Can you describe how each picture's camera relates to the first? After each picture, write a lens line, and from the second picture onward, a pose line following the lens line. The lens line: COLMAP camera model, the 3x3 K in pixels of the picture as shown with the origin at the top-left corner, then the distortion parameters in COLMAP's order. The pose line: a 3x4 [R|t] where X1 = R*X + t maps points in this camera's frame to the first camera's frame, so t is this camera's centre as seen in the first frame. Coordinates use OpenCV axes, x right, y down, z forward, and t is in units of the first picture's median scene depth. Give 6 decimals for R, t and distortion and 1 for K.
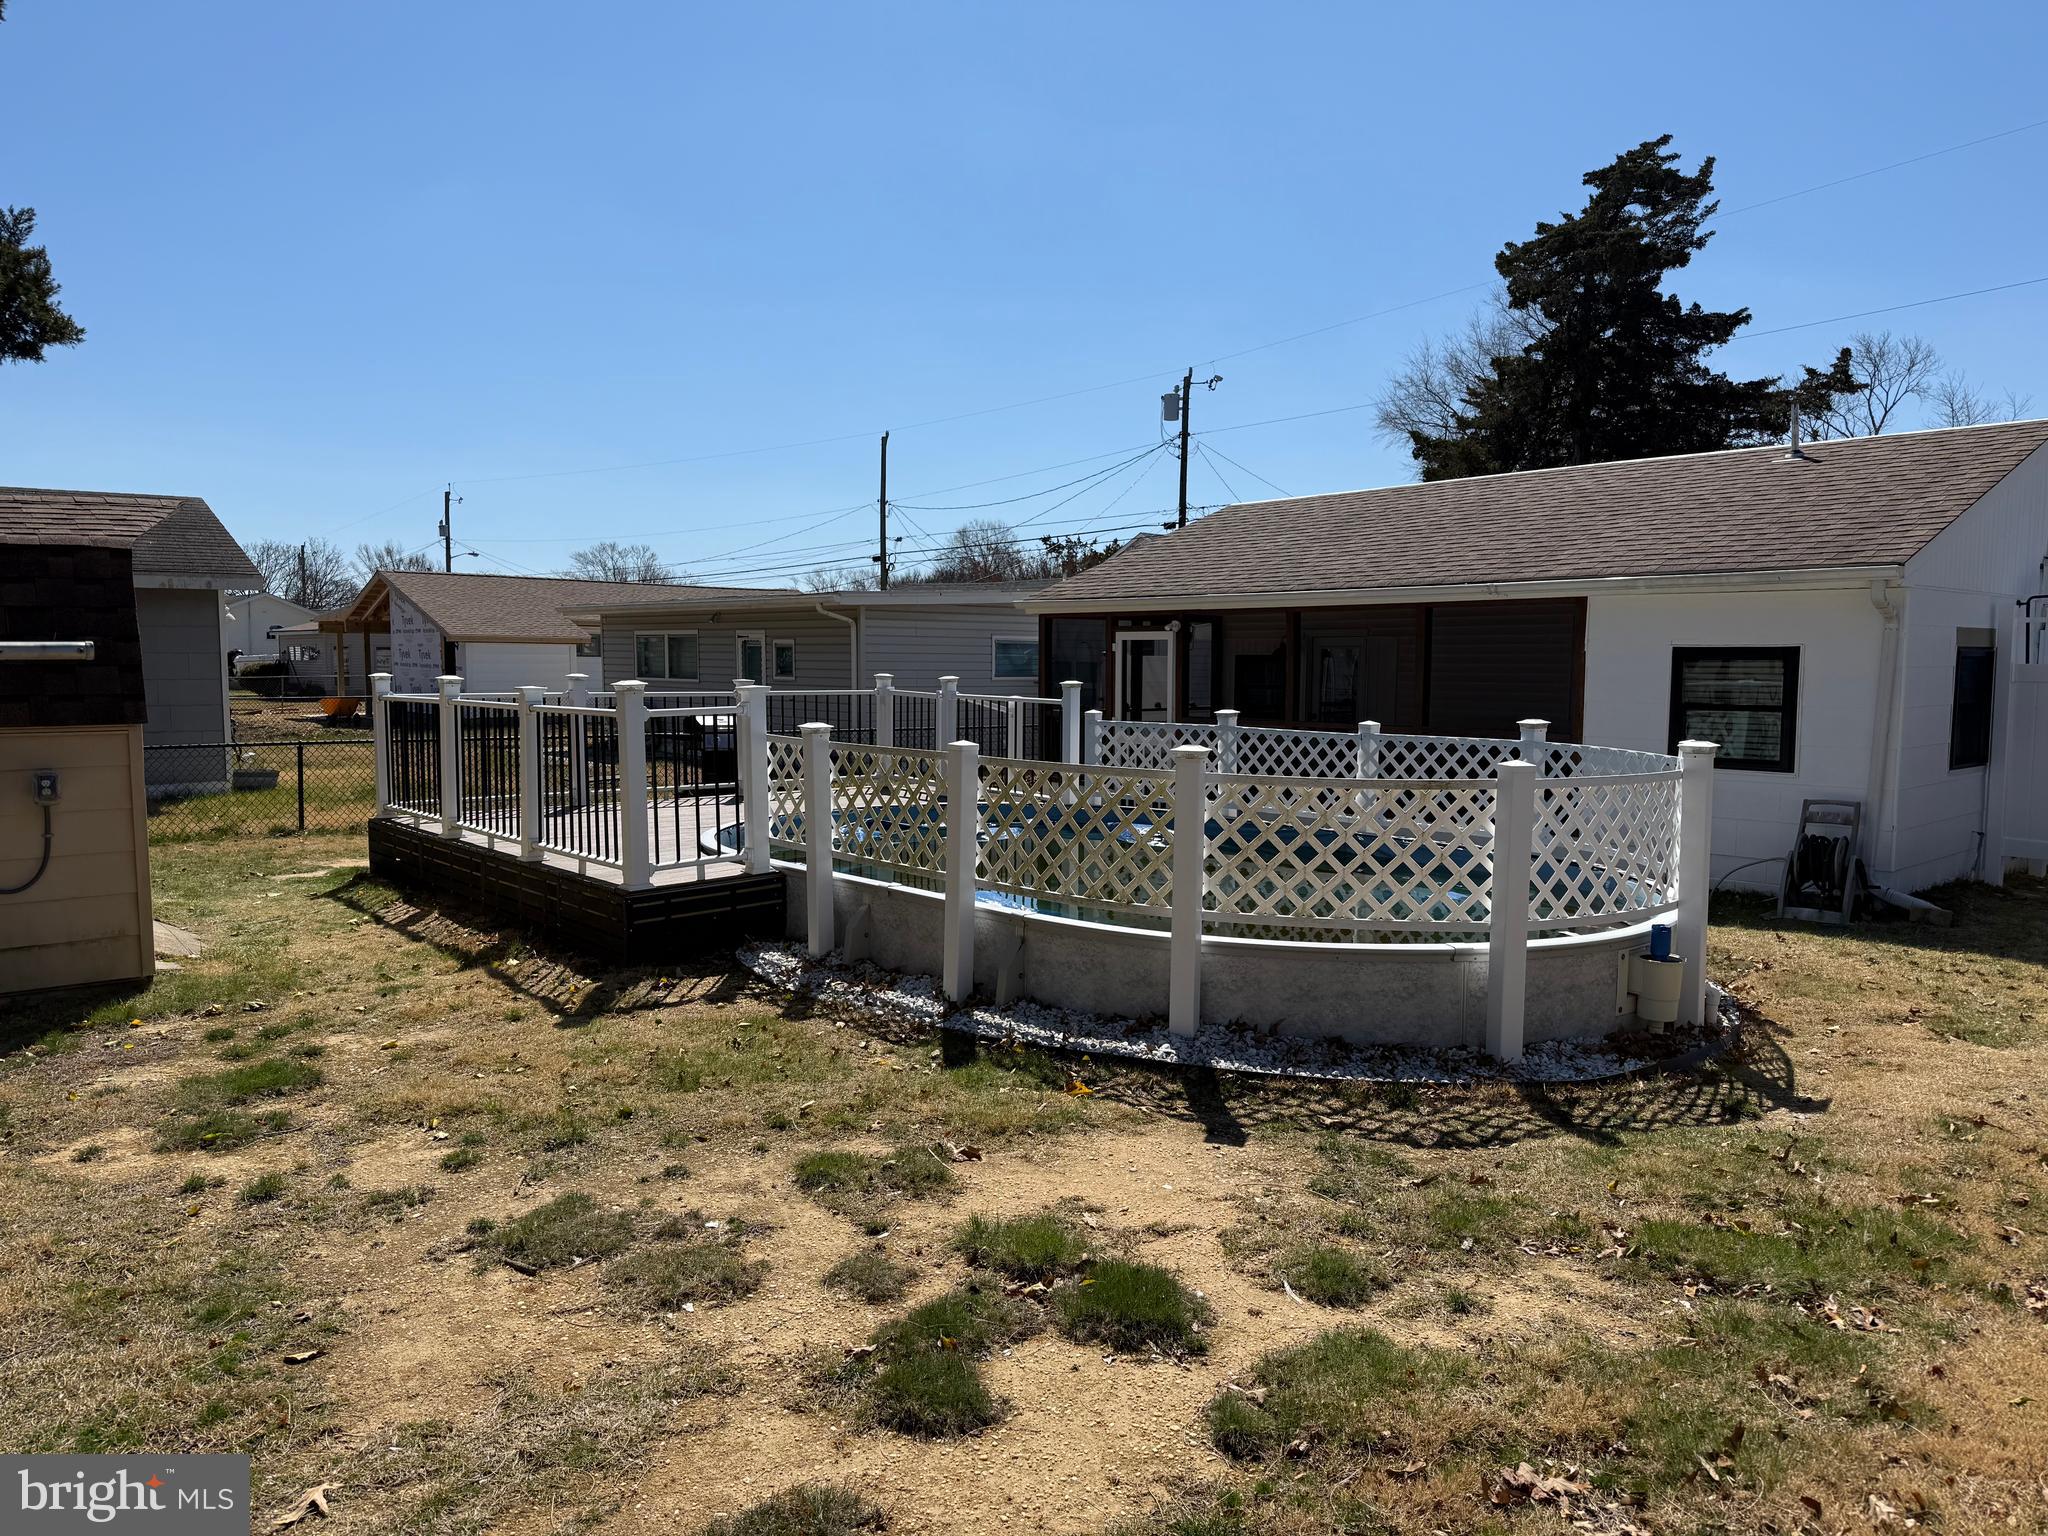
lens RADIAL K [[1392.1, 0, 1022.4], [0, 1392.1, 770.6], [0, 0, 1]] dist [0.094922, -0.129758]
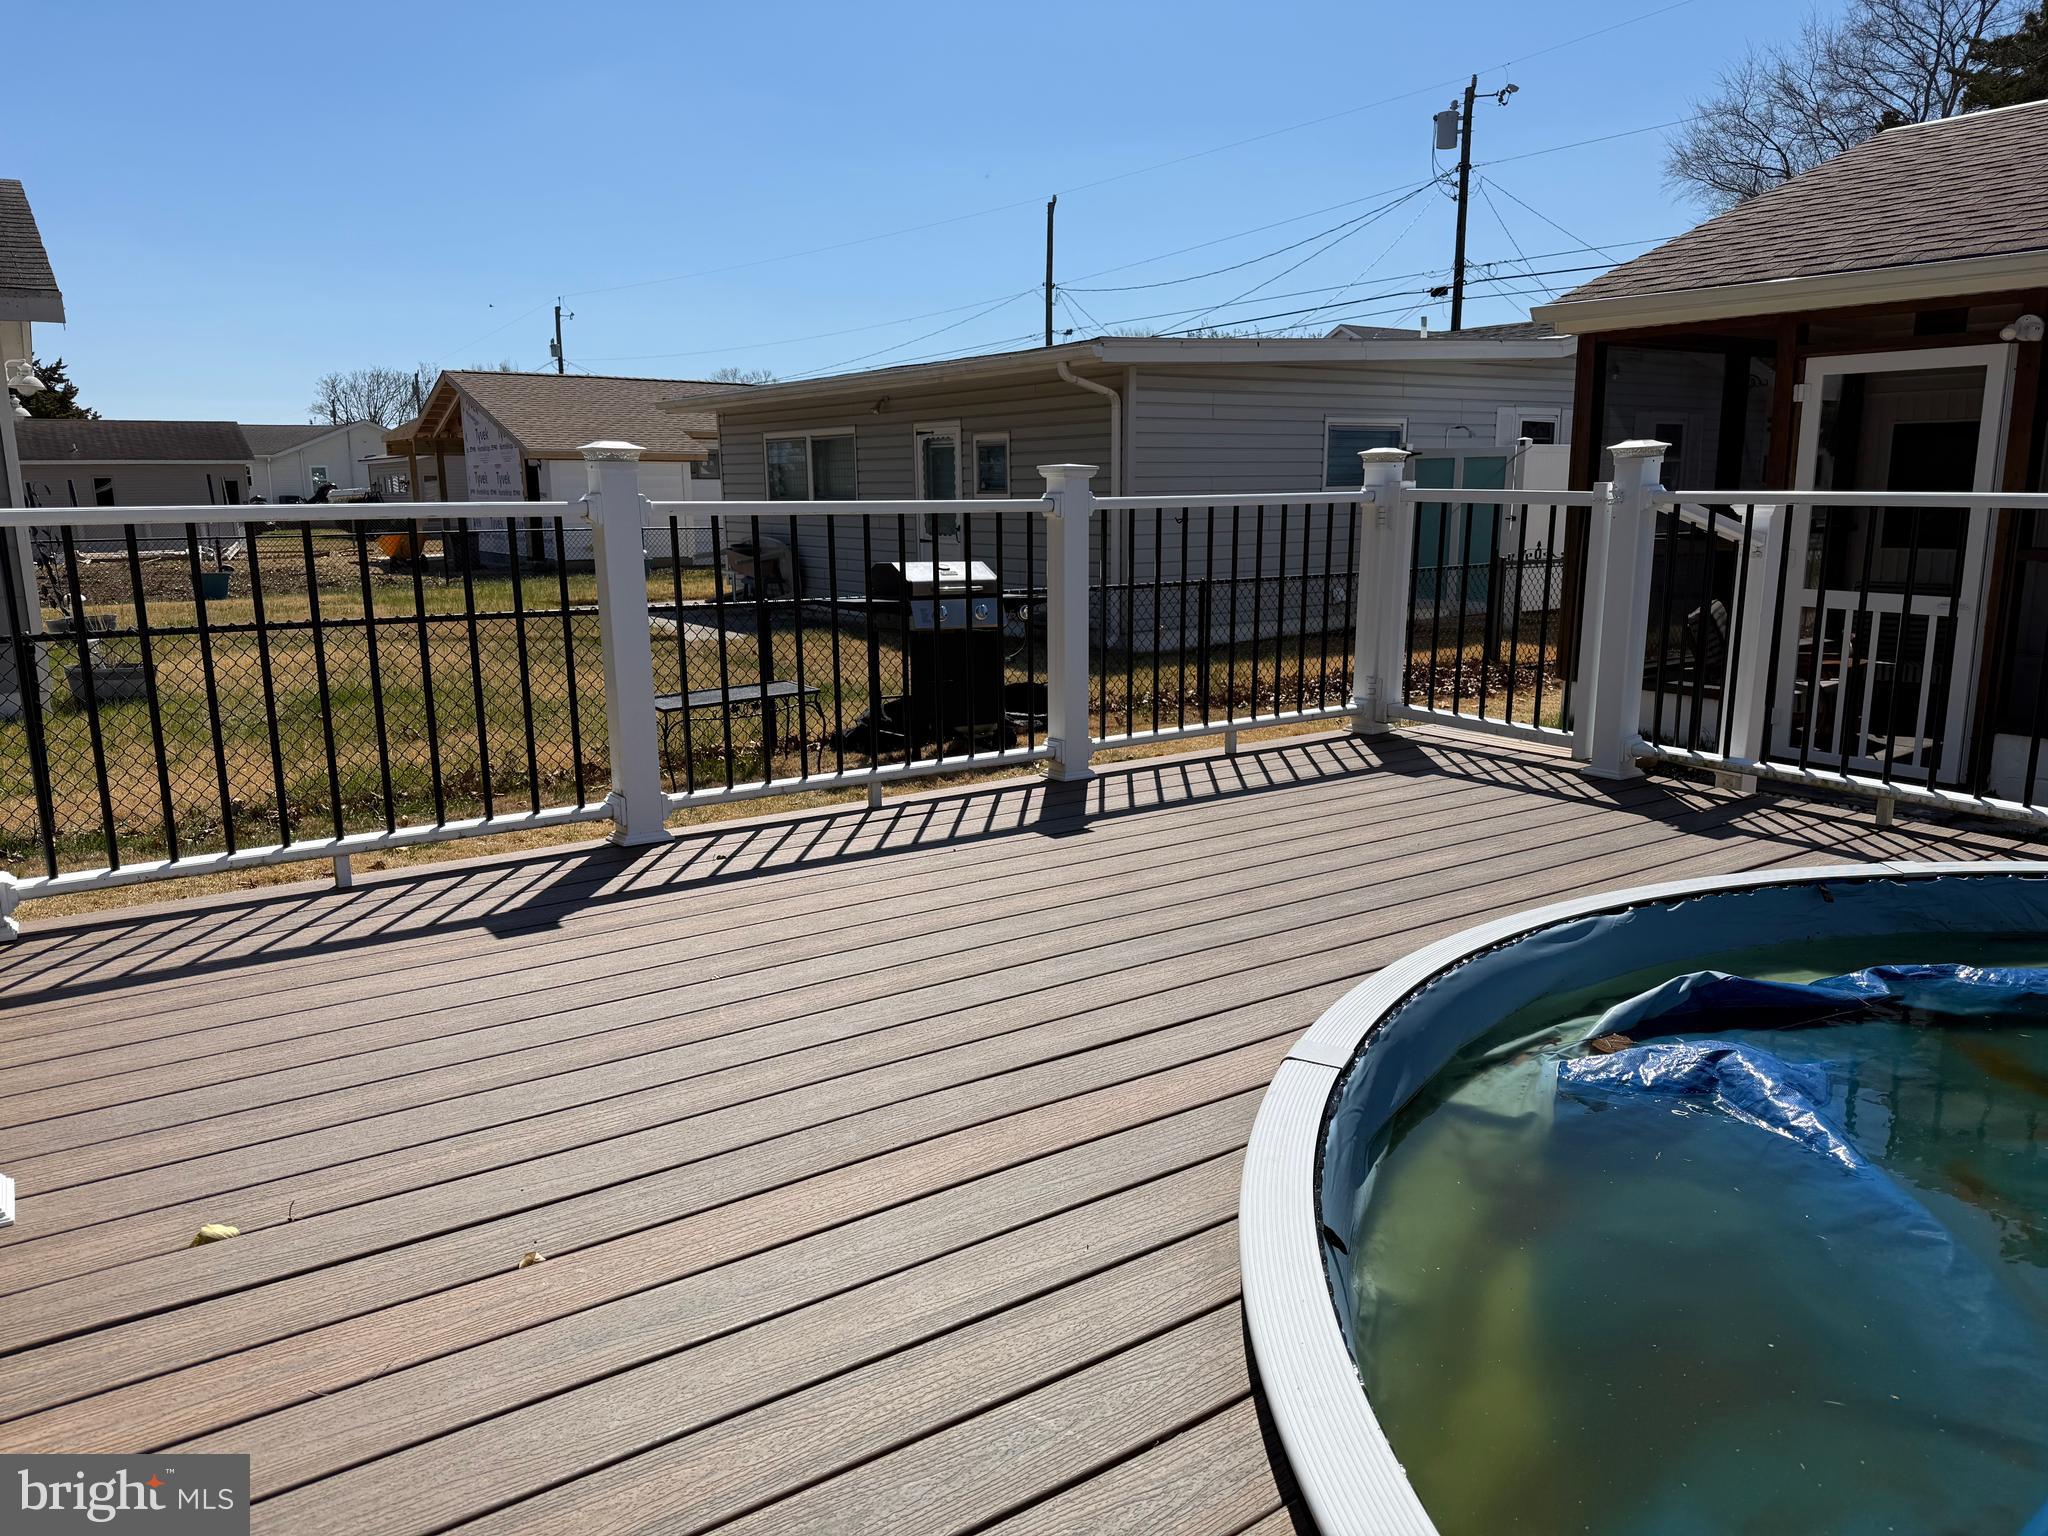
lens RADIAL K [[1463.8, 0, 1024.5], [0, 1463.8, 807.9], [0, 0, 1]] dist [0.001414, -0.006523]
pose [[0.995408, 0.004186, -0.095634, -0.057908], [0.008915, 0.990647, 0.136160, -0.009353], [0.095309, -0.136388, 0.986060, 0.201518]]
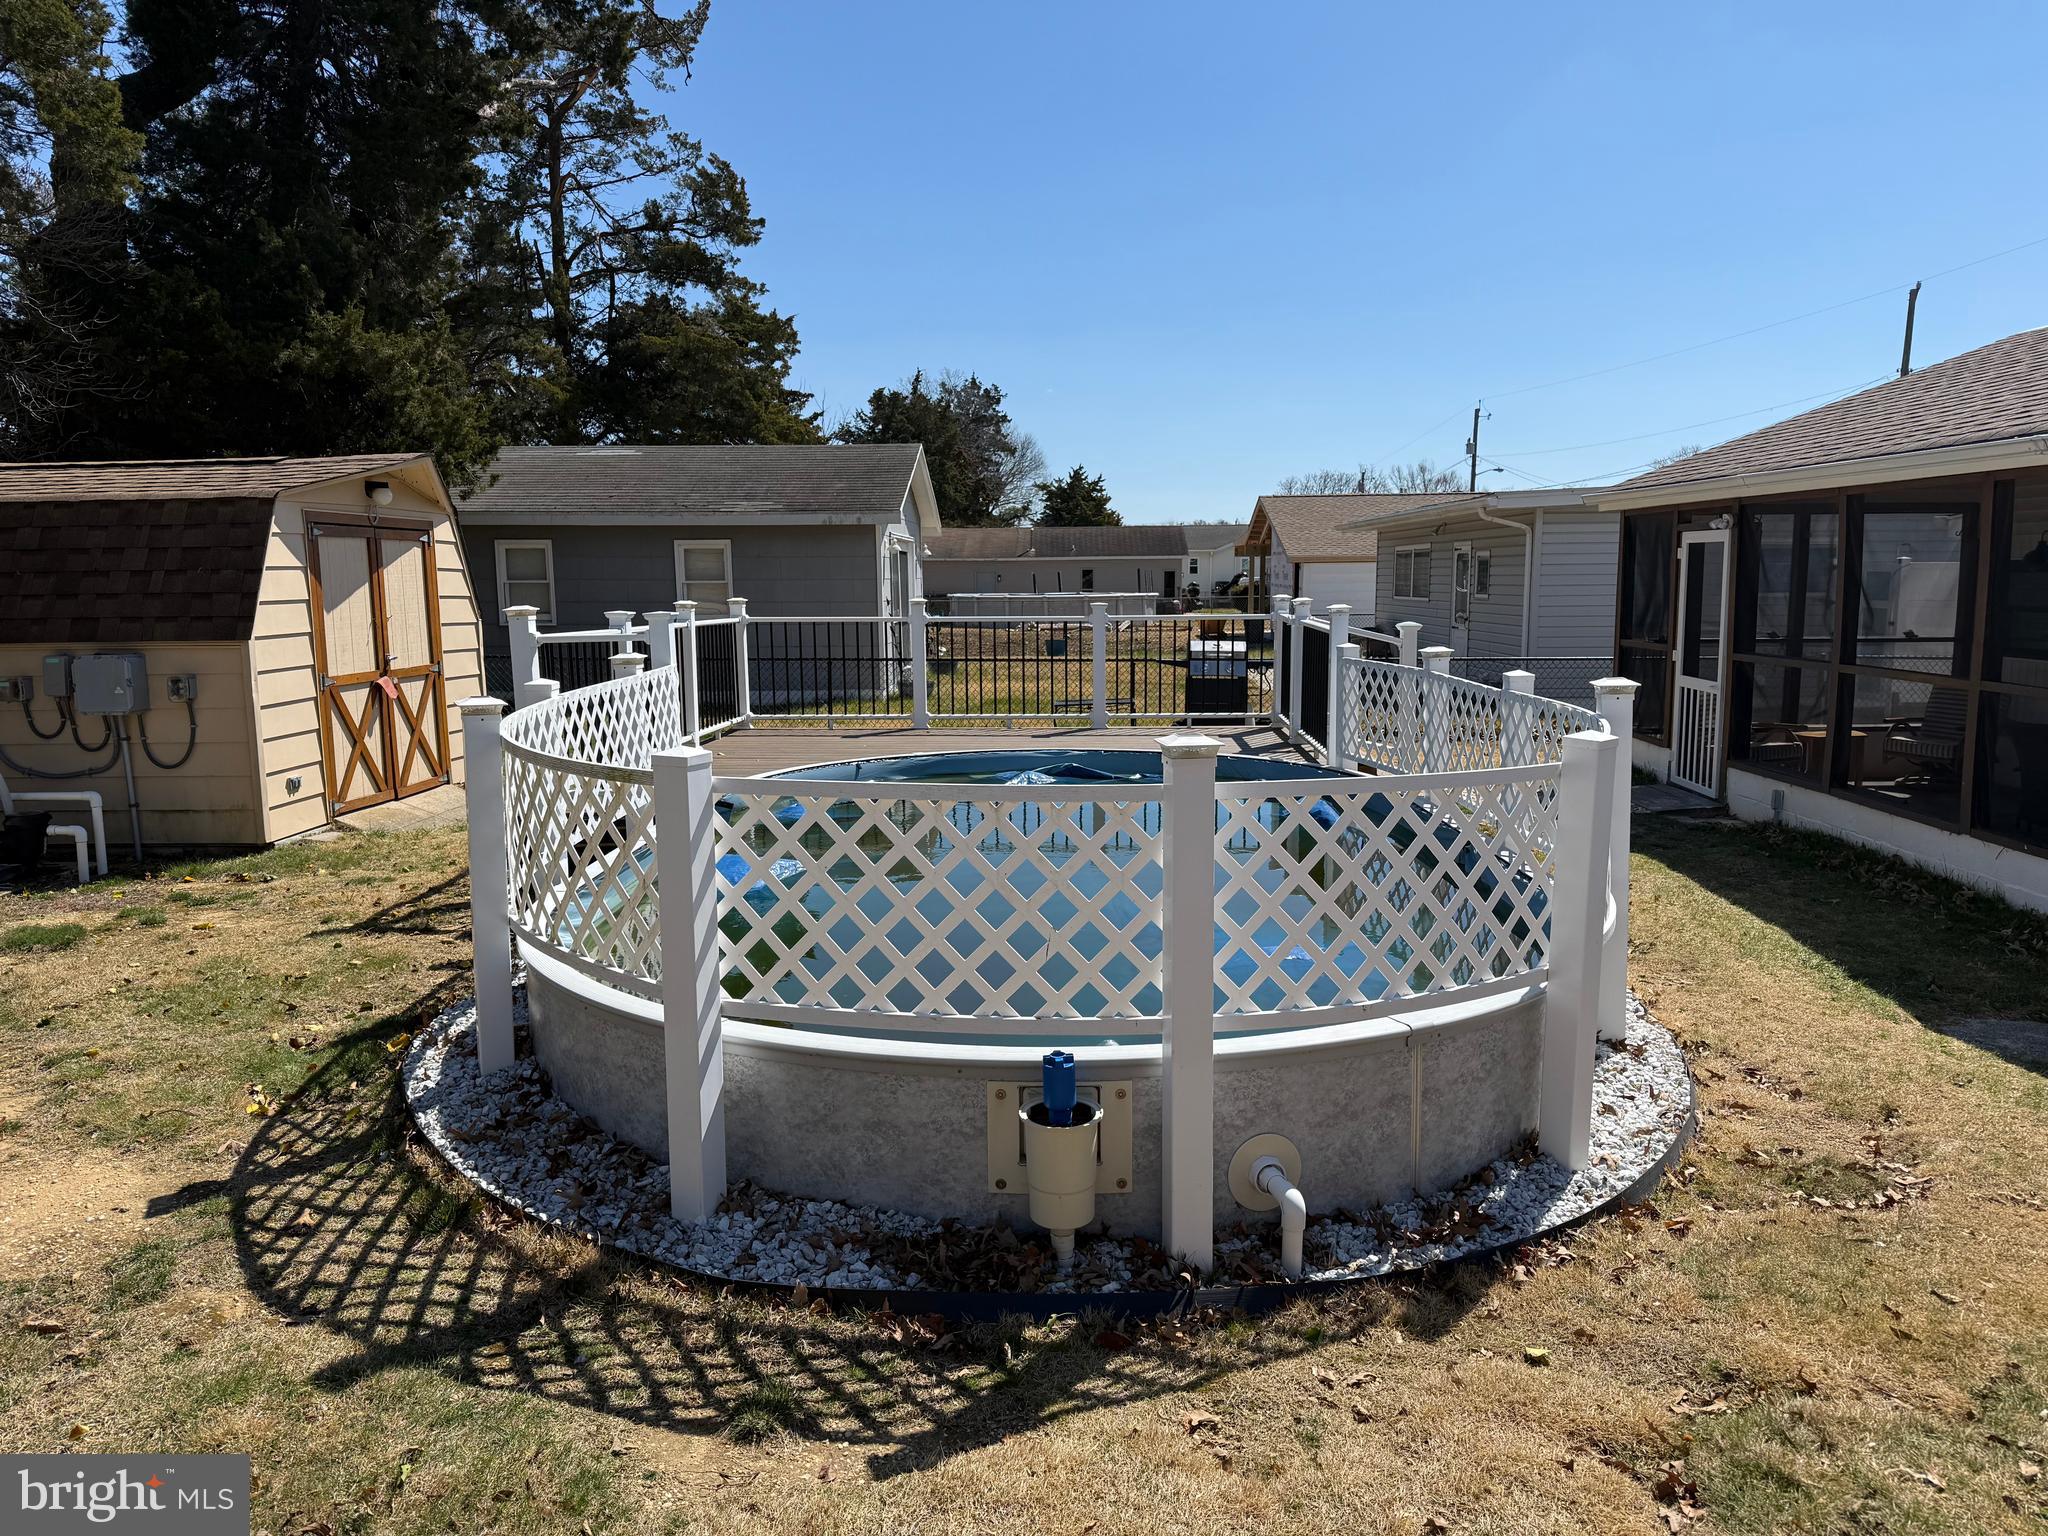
lens RADIAL K [[1392.1, 0, 1022.4], [0, 1392.1, 770.6], [0, 0, 1]] dist [0.094922, -0.129758]
pose [[0.748962, 0.079068, -0.657878, 0.127910], [-0.040022, 0.996440, 0.074195, -0.006952], [0.661403, -0.029240, 0.749461, 0.093160]]
